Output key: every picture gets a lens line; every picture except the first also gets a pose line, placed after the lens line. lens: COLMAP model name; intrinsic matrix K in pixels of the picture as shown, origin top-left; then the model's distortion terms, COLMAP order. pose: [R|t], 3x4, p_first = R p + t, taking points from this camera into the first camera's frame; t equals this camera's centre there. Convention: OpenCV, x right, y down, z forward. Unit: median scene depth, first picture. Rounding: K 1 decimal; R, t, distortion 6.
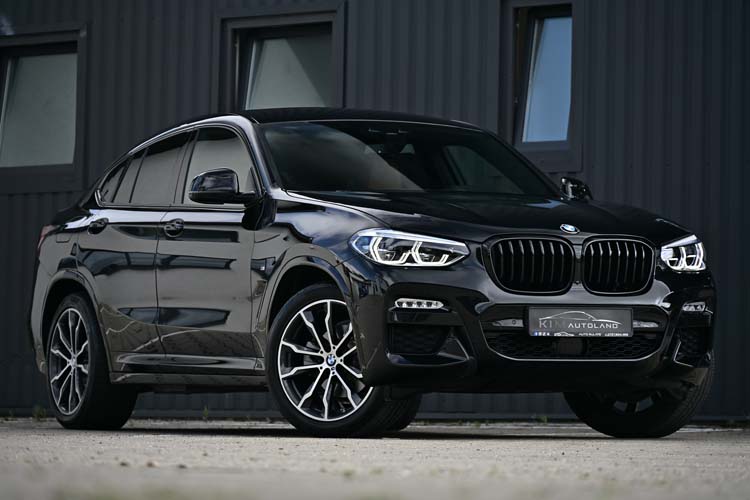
lens RADIAL K [[4438.3, 0, 374.7], [0, 4438.3, 249.2], [0, 0, 1]] dist [-0.556428, 0.000000]
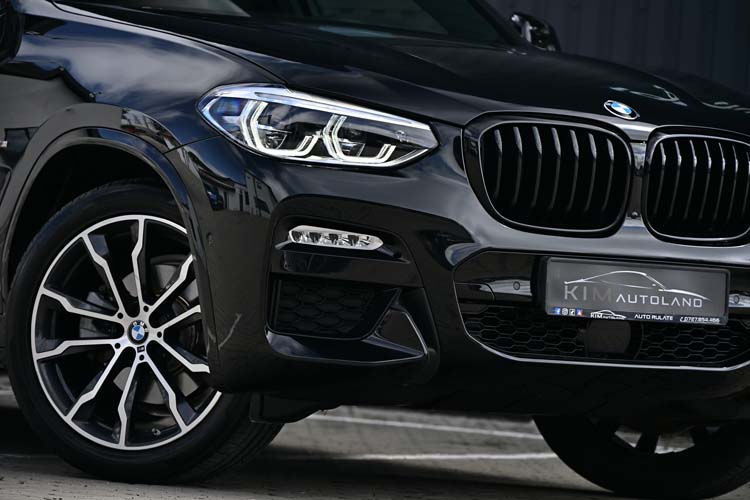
lens RADIAL K [[4405.3, 0, 375.5], [0, 4405.3, 249.4], [0, 0, 1]] dist [-0.343716, 0.000000]
pose [[0.989509, 0.062327, 0.130331, -0.050469], [-0.066549, 0.997382, 0.028288, -0.000969], [-0.128227, -0.036665, 0.991067, 0.494416]]
